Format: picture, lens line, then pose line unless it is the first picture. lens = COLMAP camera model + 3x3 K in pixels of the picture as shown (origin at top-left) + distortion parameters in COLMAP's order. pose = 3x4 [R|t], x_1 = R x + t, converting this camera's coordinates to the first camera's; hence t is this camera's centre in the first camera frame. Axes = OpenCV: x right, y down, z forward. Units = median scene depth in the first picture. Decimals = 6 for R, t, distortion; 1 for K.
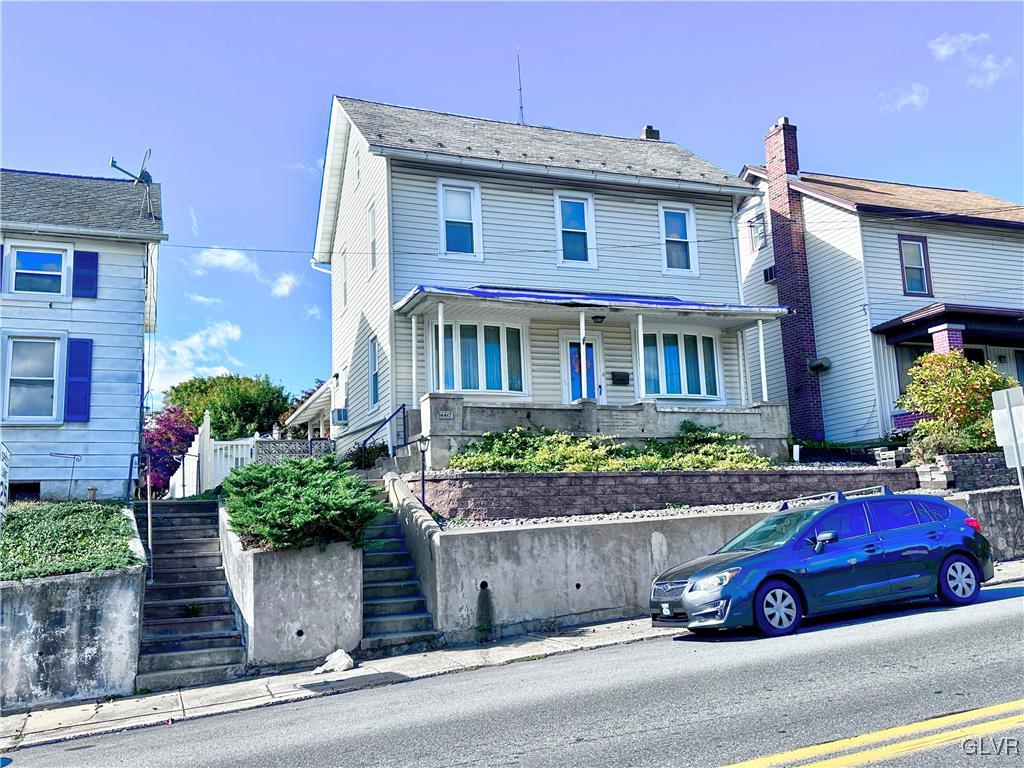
lens RADIAL K [[907.5, 0, 512.0], [0, 907.5, 384.0], [0, 0, 1]] dist [0.193383, -0.375348]
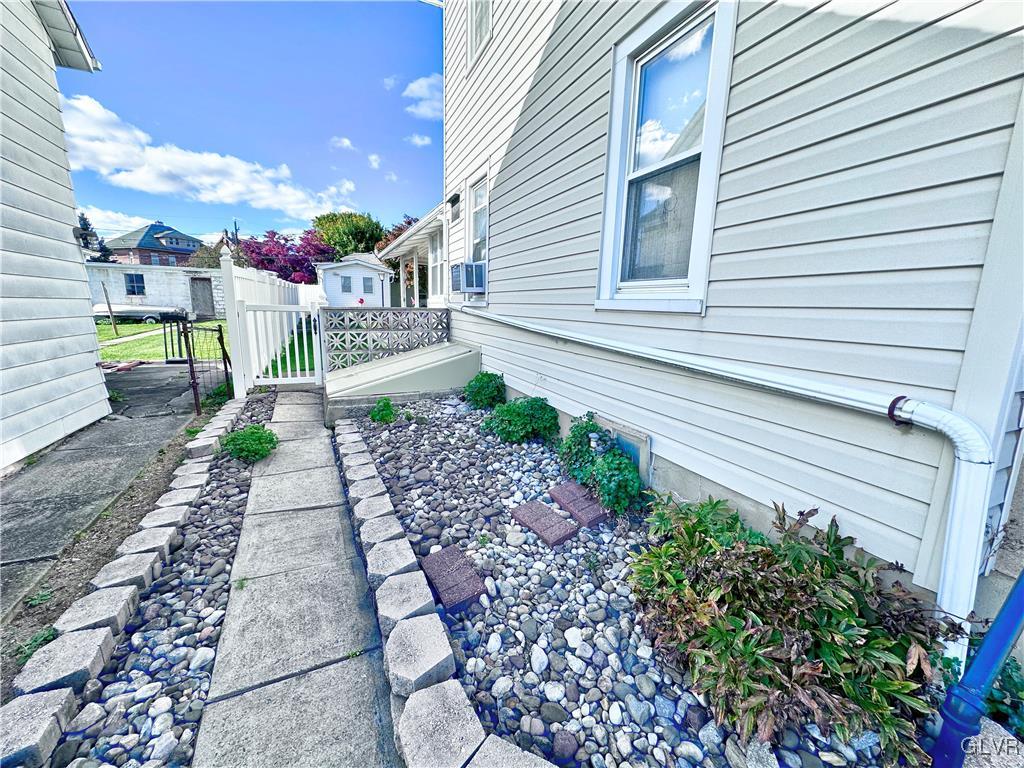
lens RADIAL K [[411.0, 0, 512.0], [0, 411.0, 384.0], [0, 0, 1]] dist [0.000216, -0.000037]
pose [[0.996513, 0.052992, 0.064447, -0.180286], [-0.072208, 0.934738, 0.347923, 0.007744], [-0.041804, -0.351363, 0.935305, 0.773325]]
